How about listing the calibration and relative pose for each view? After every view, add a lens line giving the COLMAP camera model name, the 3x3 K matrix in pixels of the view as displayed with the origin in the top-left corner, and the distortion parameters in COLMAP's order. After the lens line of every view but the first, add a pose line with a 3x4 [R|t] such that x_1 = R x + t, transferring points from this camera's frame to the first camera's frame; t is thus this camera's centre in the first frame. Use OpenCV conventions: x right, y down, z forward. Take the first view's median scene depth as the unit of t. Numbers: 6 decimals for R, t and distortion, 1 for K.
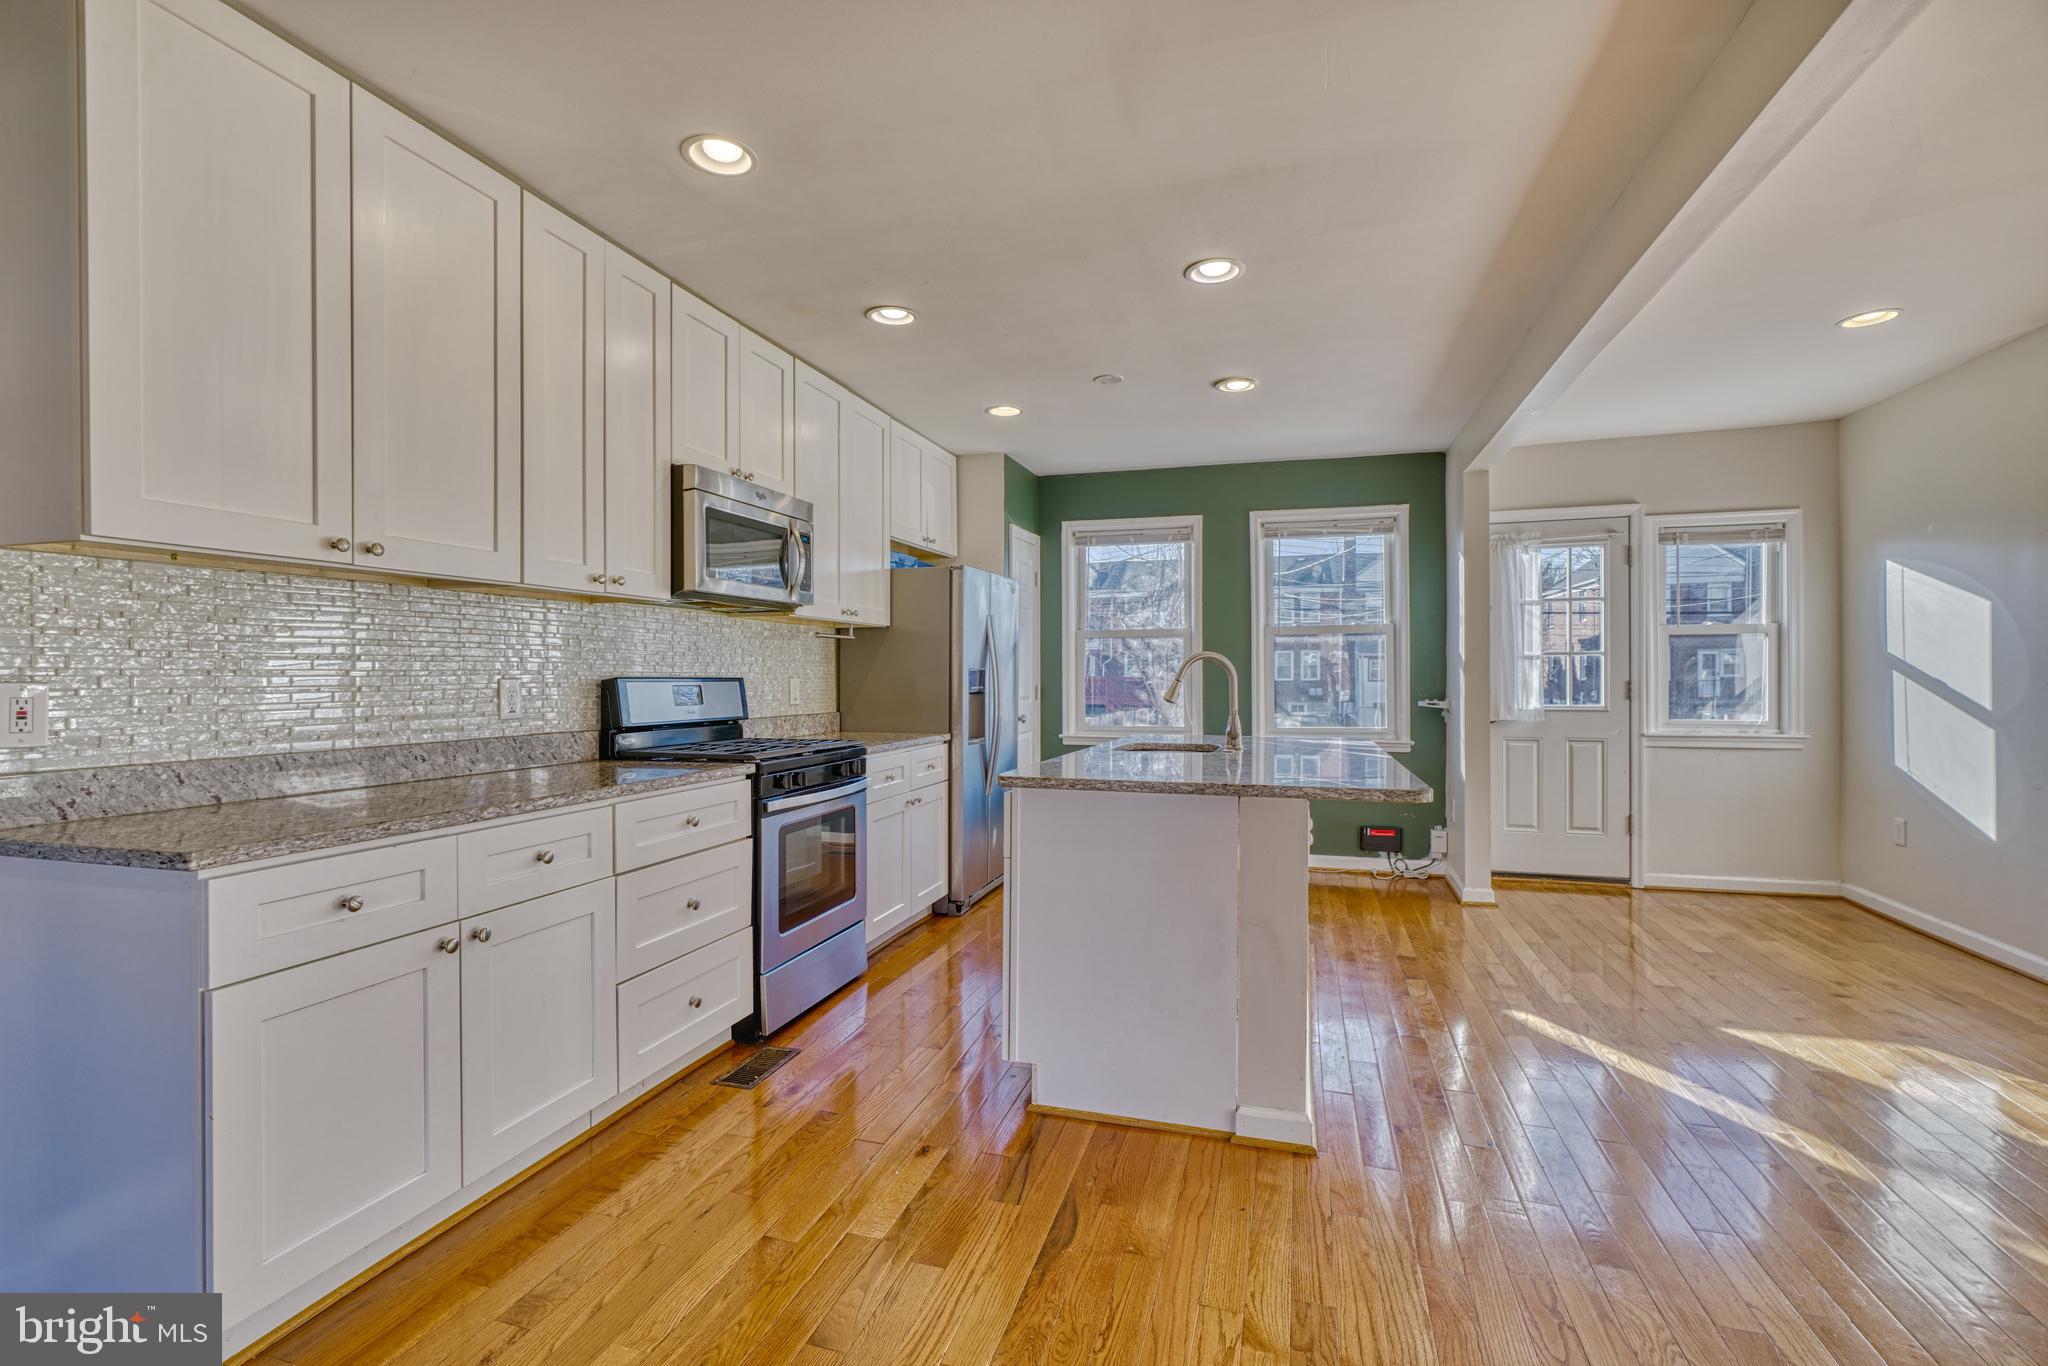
lens RADIAL K [[912.6, 0, 1016.0], [0, 912.6, 677.4], [0, 0, 1]] dist [-0.004338, -0.000144]
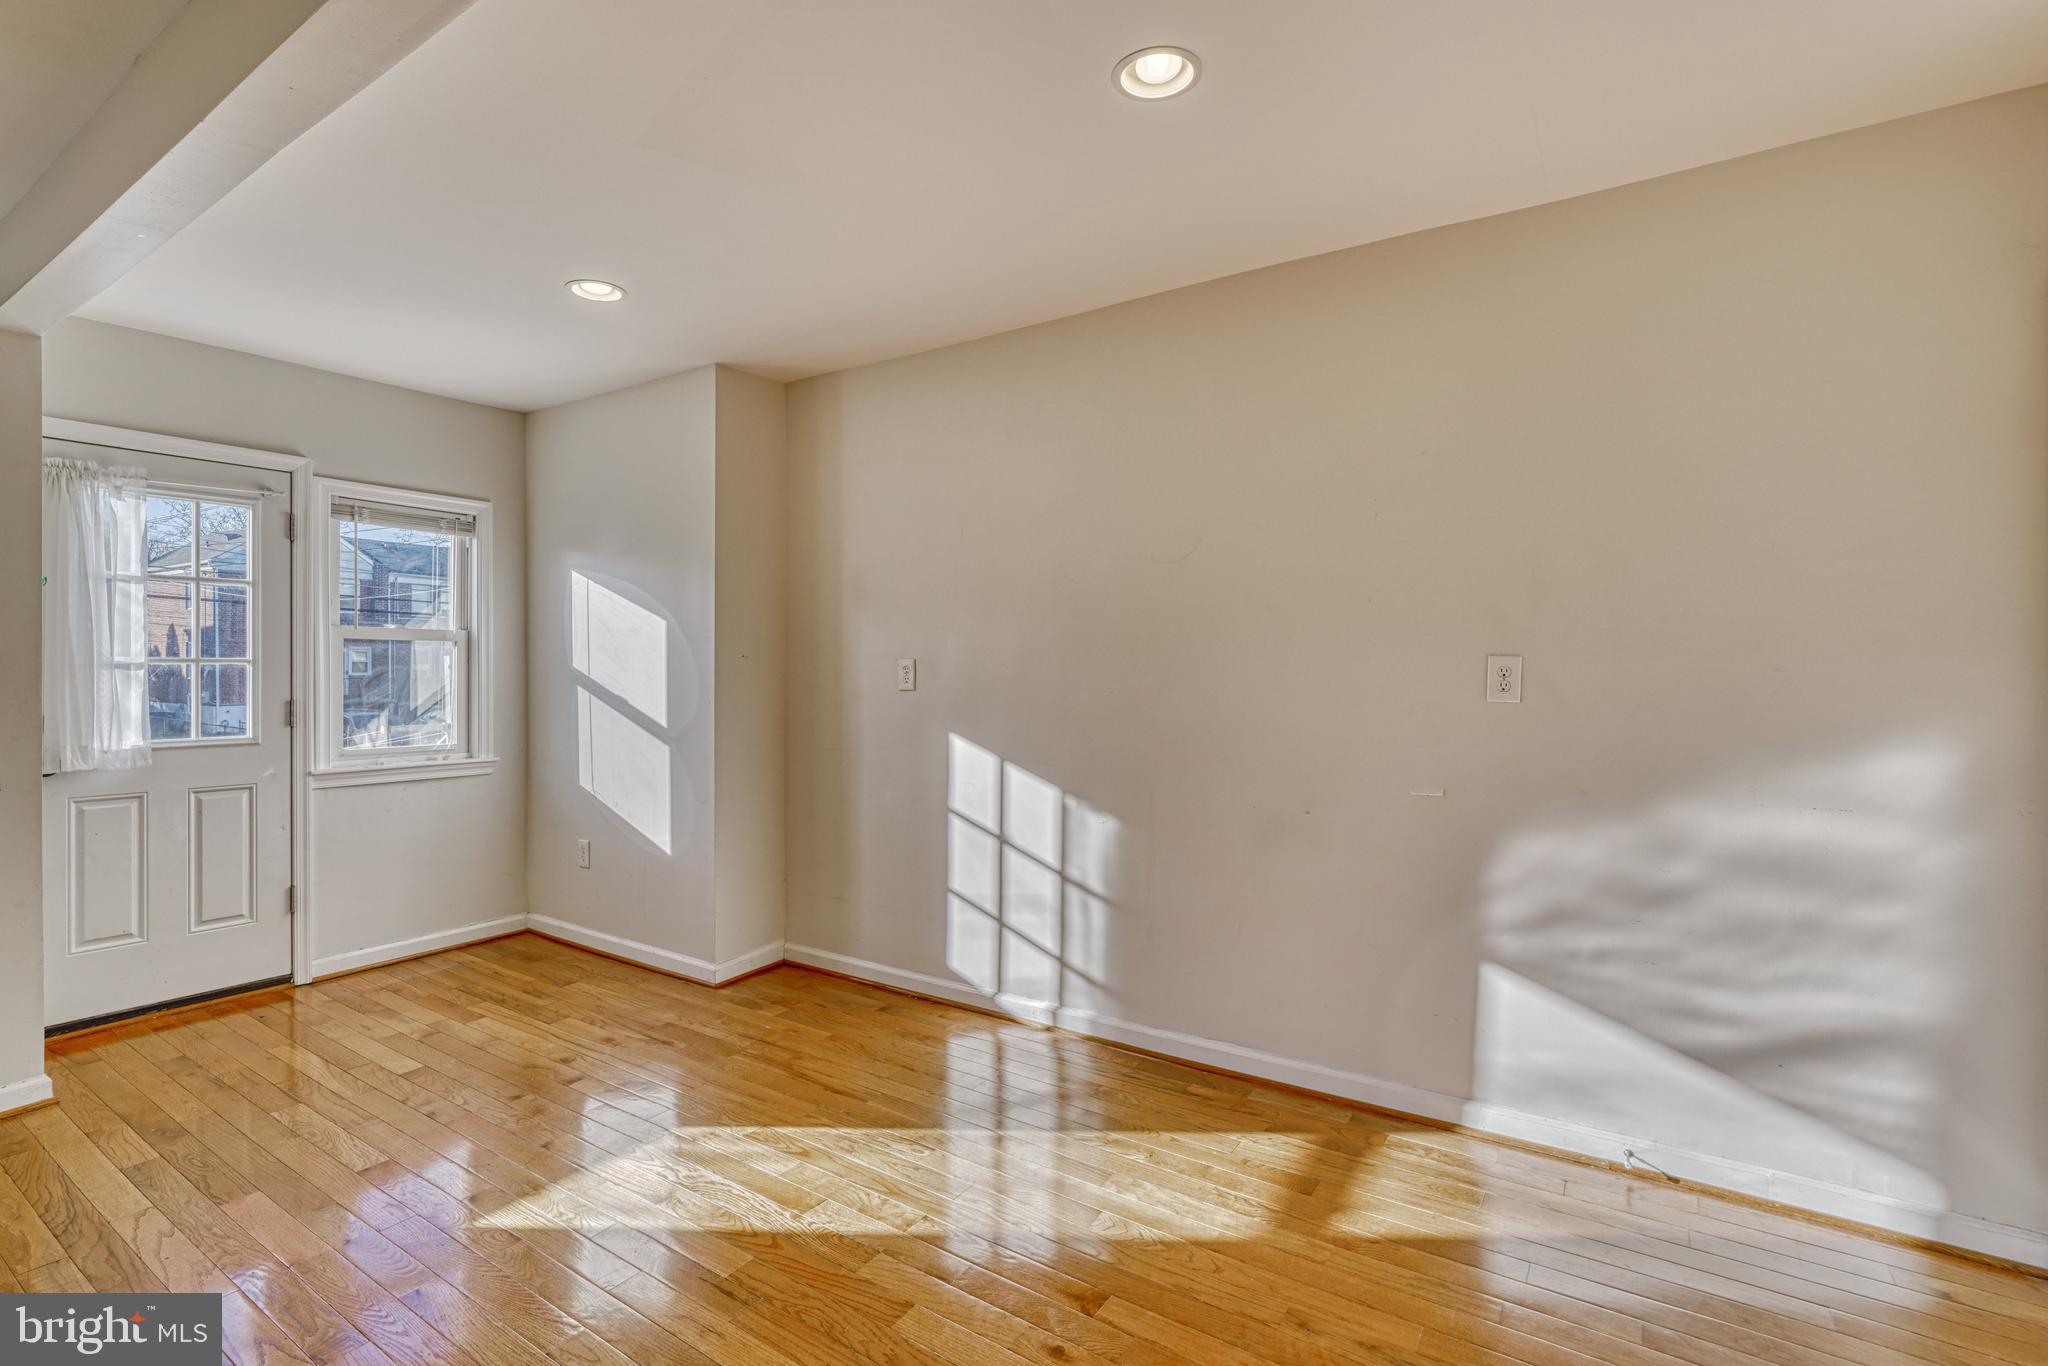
lens RADIAL K [[943.7, 0, 997.1], [0, 943.7, 674.8], [0, 0, 1]] dist [-0.003139, 0.006242]
pose [[0.297006, 0.000842, 0.954875, 0.138356], [-0.002434, 0.999997, -0.000125, -0.019527], [-0.954873, -0.002287, 0.297007, 0.267564]]
